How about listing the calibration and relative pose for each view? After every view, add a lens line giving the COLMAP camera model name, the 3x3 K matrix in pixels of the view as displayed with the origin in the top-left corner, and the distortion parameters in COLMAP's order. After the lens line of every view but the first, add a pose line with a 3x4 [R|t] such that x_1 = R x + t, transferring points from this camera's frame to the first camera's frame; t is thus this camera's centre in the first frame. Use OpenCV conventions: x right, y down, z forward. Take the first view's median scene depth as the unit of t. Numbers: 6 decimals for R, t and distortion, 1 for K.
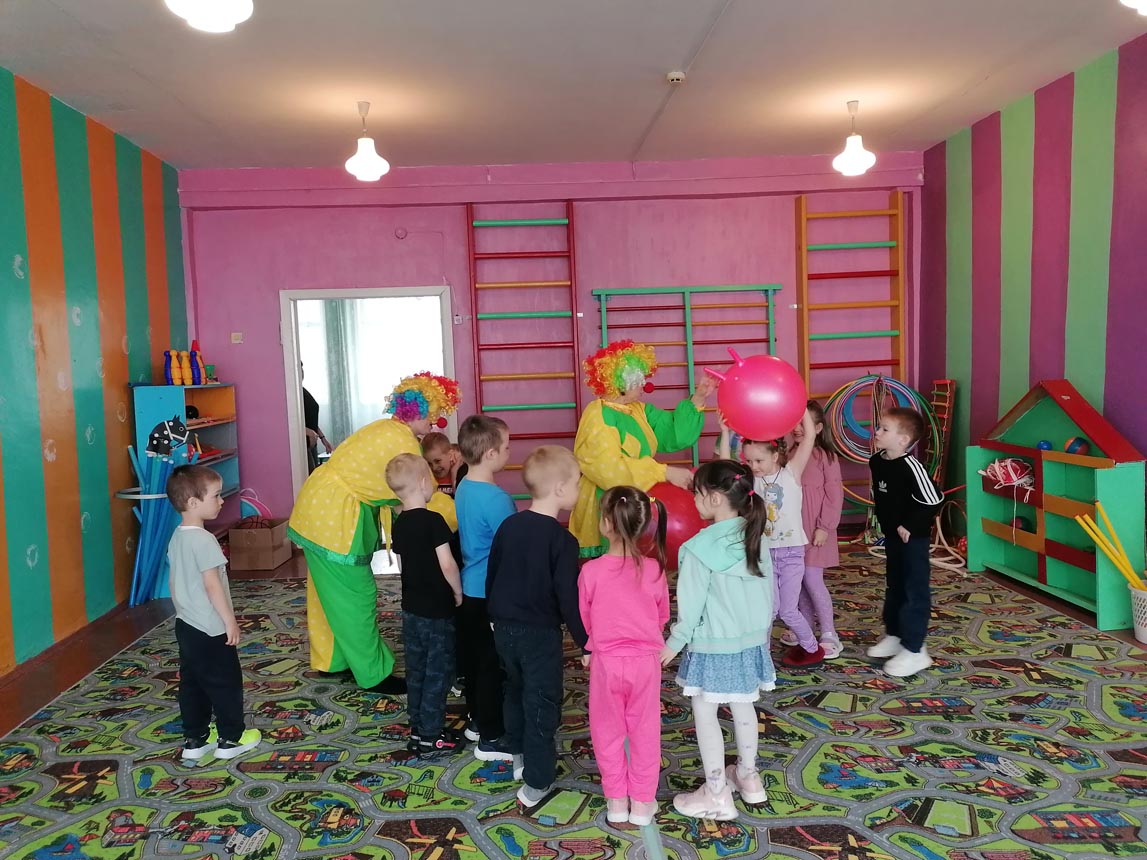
lens RADIAL K [[855.1, 0, 573.5], [0, 855.1, 430.0], [0, 0, 1]] dist [0.042067, -0.025558]
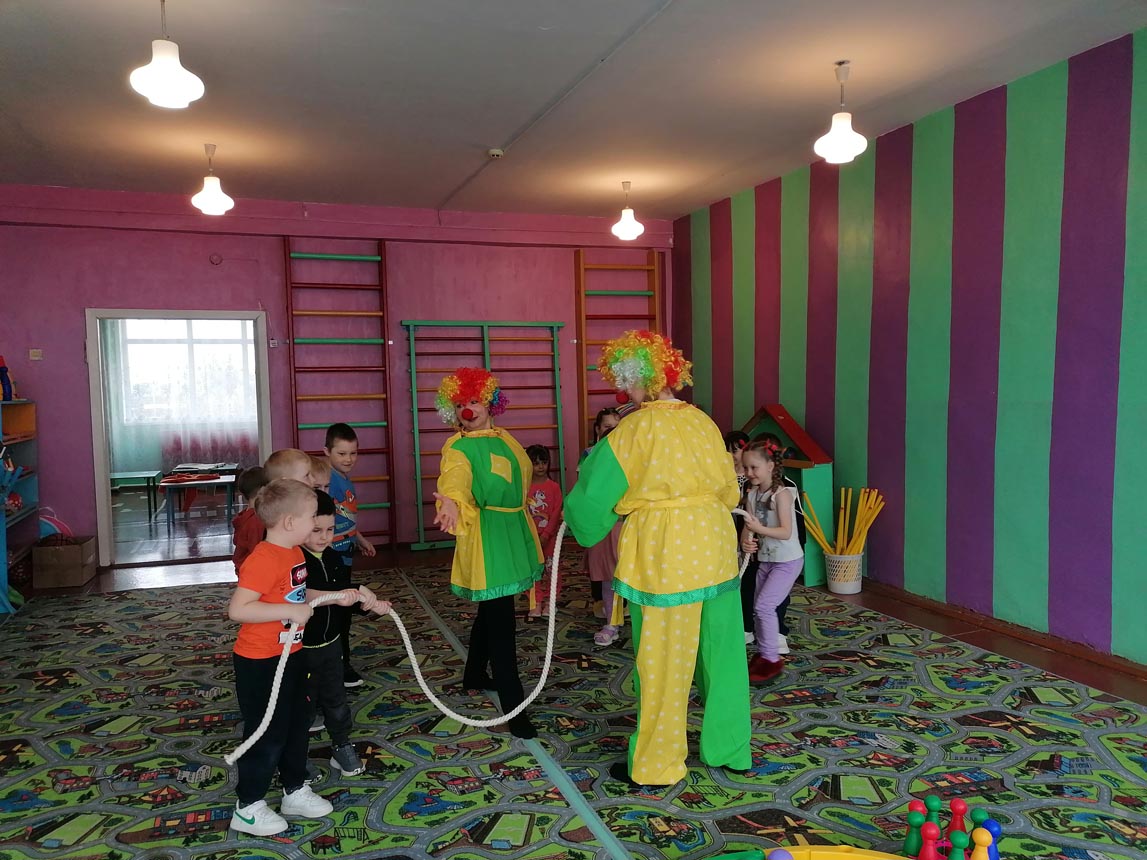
lens RADIAL K [[853.4, 0, 573.5], [0, 853.4, 430.0], [0, 0, 1]] dist [0.042952, -0.025427]
pose [[0.956912, 0.002377, 0.290368, -0.111639], [0.006885, 0.999500, -0.030873, 0.018437], [-0.290296, 0.031542, 0.956417, -0.159237]]
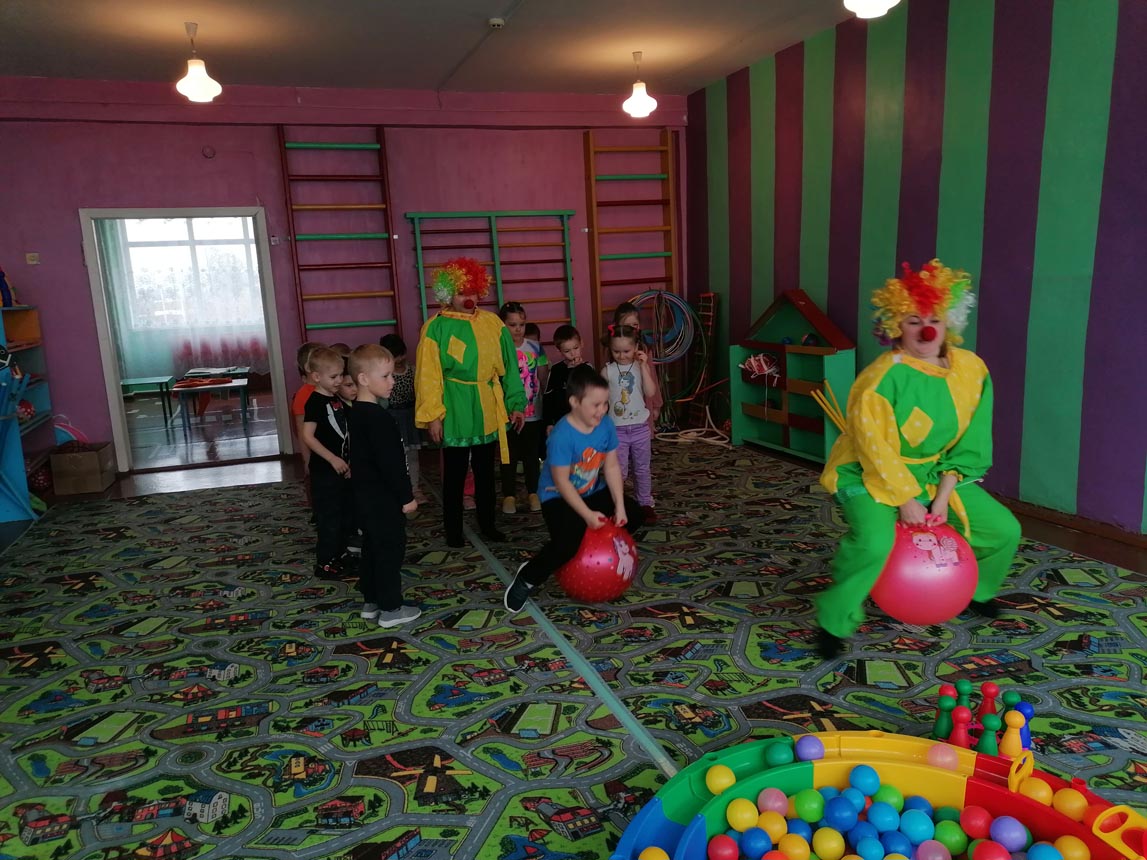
lens RADIAL K [[855.1, 0, 573.5], [0, 855.1, 430.0], [0, 0, 1]] dist [0.042067, -0.025558]
pose [[0.960664, -0.057793, 0.271633, -0.107365], [0.034393, 0.995336, 0.090135, 0.021479], [-0.275575, -0.077247, 0.958171, -0.137424]]
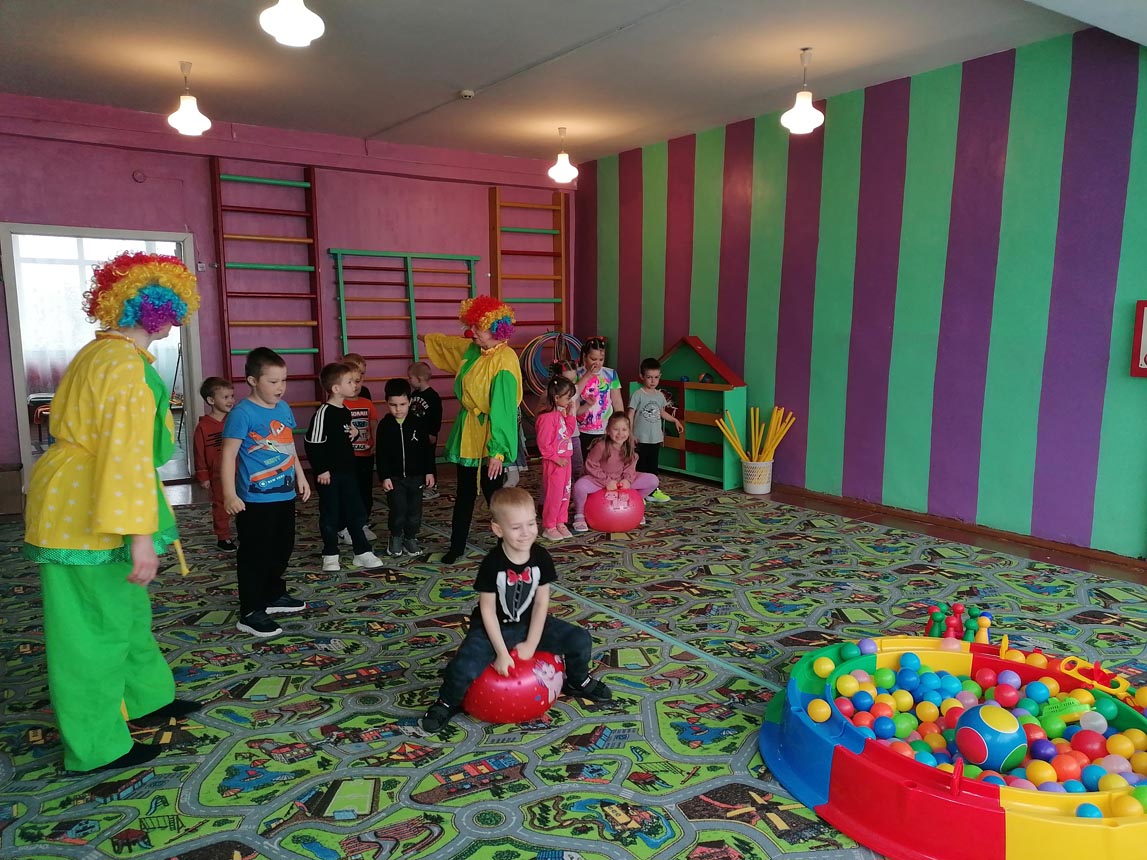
lens RADIAL K [[853.4, 0, 573.5], [0, 853.4, 430.0], [0, 0, 1]] dist [0.042952, -0.025427]
pose [[0.858041, -0.029875, 0.512712, -0.371290], [0.008476, 0.998994, 0.044025, 0.036320], [-0.513511, -0.033429, 0.857431, -0.185713]]
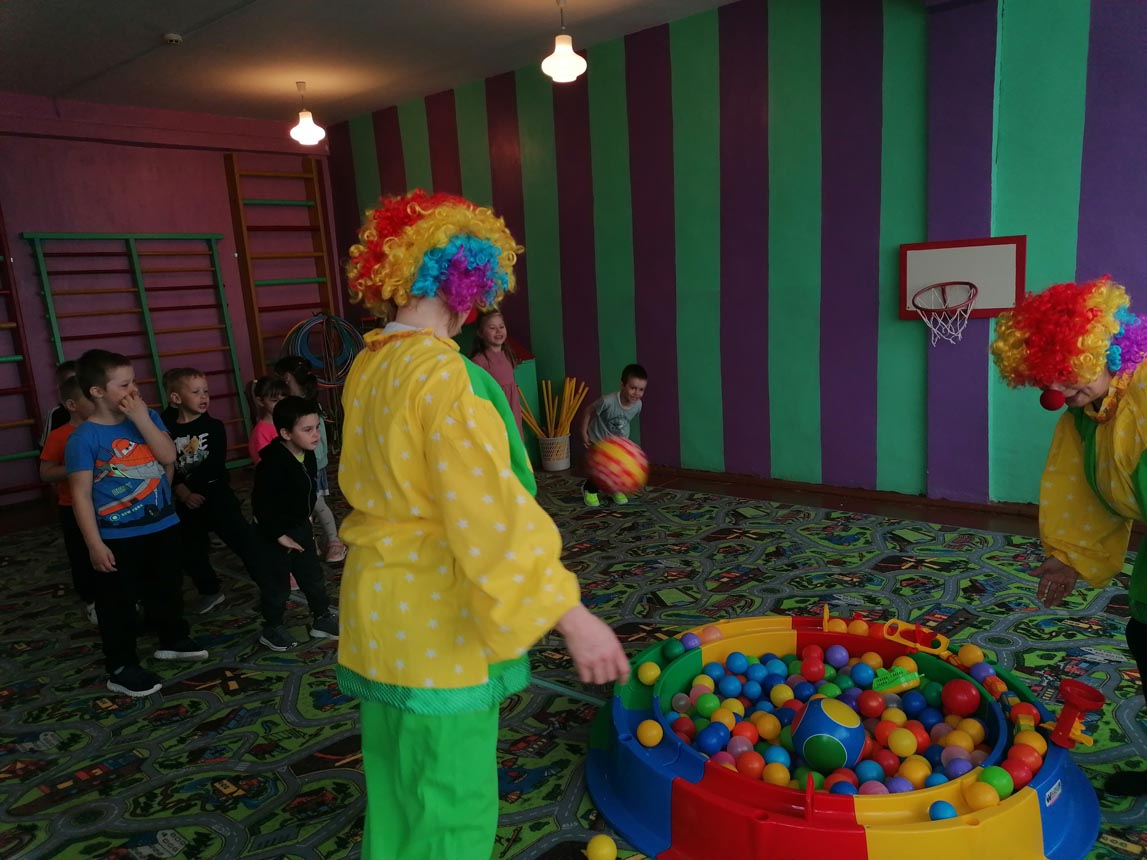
lens RADIAL K [[855.1, 0, 573.5], [0, 855.1, 430.0], [0, 0, 1]] dist [0.042067, -0.025558]
pose [[0.706511, -0.127882, 0.696052, -0.306139], [0.093804, 0.991782, 0.087002, 0.029387], [-0.701458, 0.003824, 0.712700, -0.117765]]
